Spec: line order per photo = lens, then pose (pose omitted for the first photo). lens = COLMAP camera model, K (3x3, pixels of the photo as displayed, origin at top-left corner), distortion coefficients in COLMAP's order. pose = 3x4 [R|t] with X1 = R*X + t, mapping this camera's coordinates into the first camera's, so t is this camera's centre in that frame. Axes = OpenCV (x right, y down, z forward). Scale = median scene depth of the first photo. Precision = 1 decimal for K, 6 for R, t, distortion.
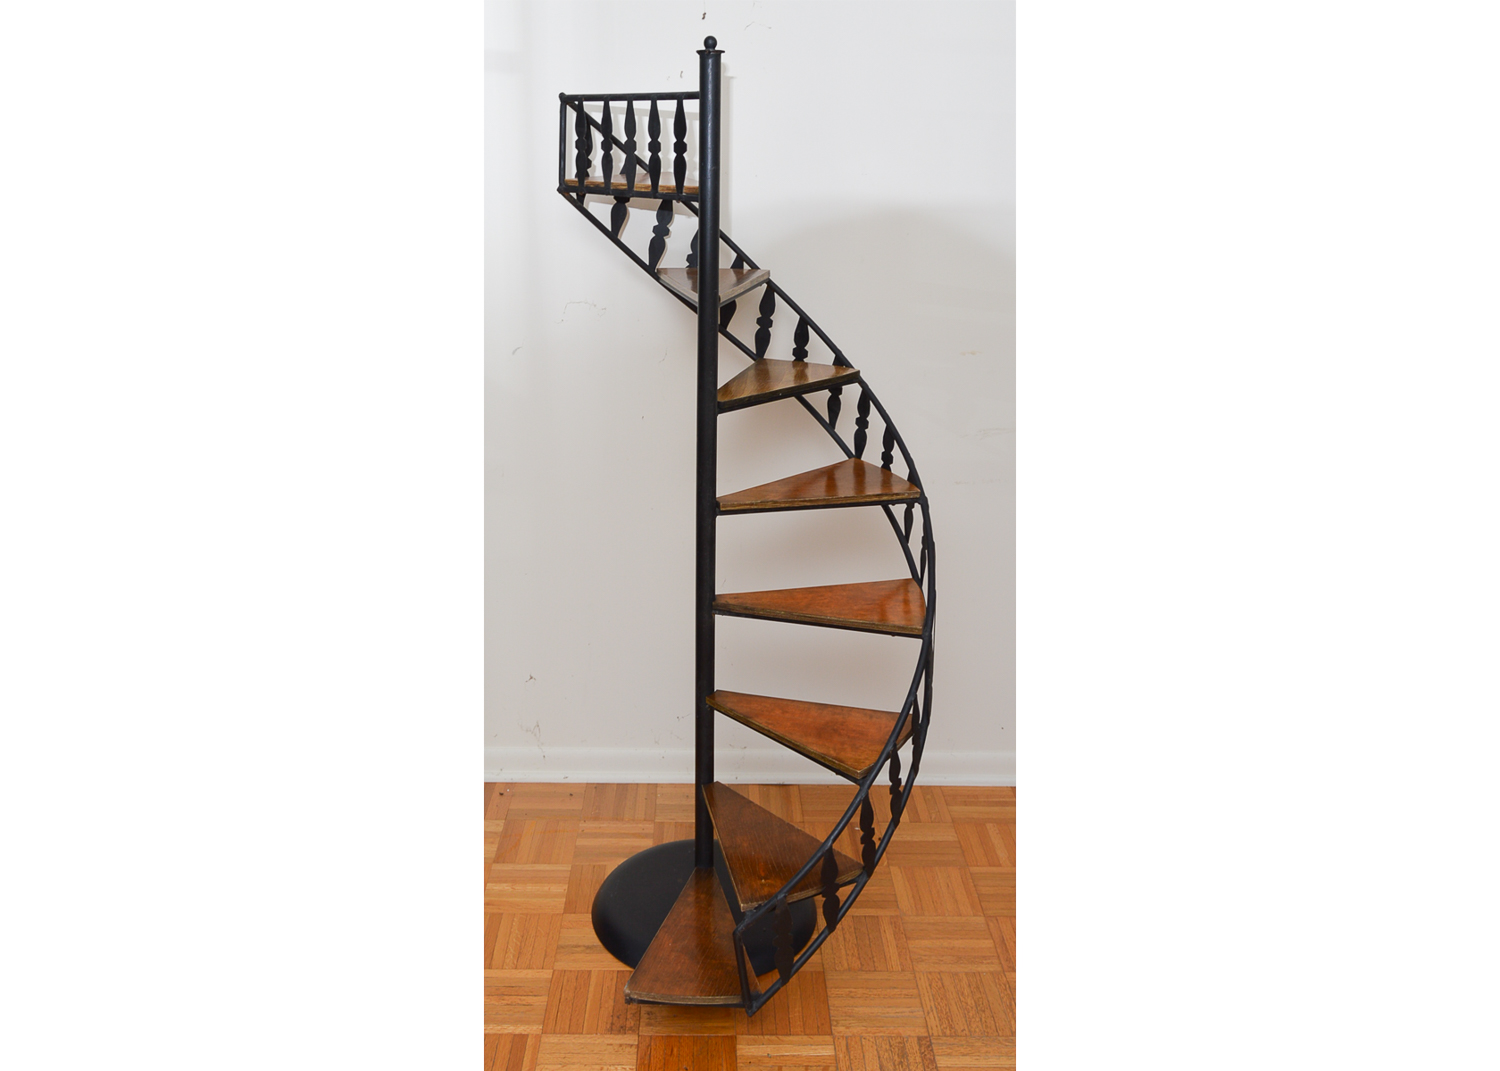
lens RADIAL K [[1109.4, 0, 747.1], [0, 1109.4, 530.3], [0, 0, 1]] dist [-0.007868, -0.000802]
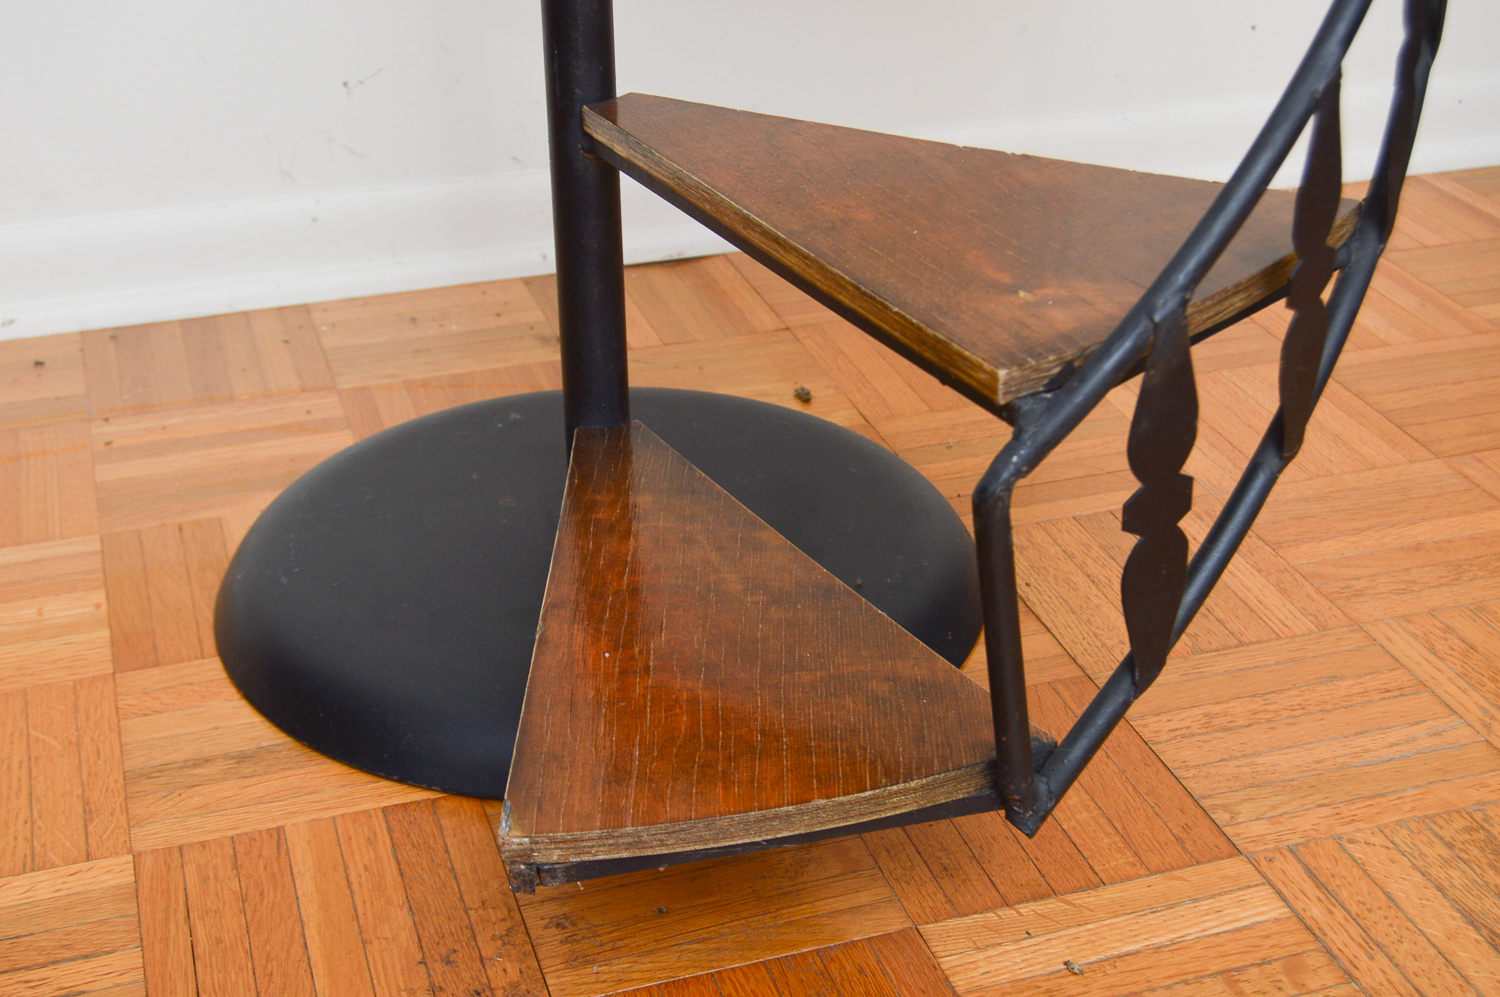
lens RADIAL K [[1907.1, 0, 753.2], [0, 1907.1, 498.8], [0, 0, 1]] dist [-0.017473, 0.000000]
pose [[0.956710, -0.151922, 0.248245, -0.133143], [0.103008, 0.974491, 0.199391, 0.240063], [-0.272205, -0.165188, 0.947954, 0.547219]]
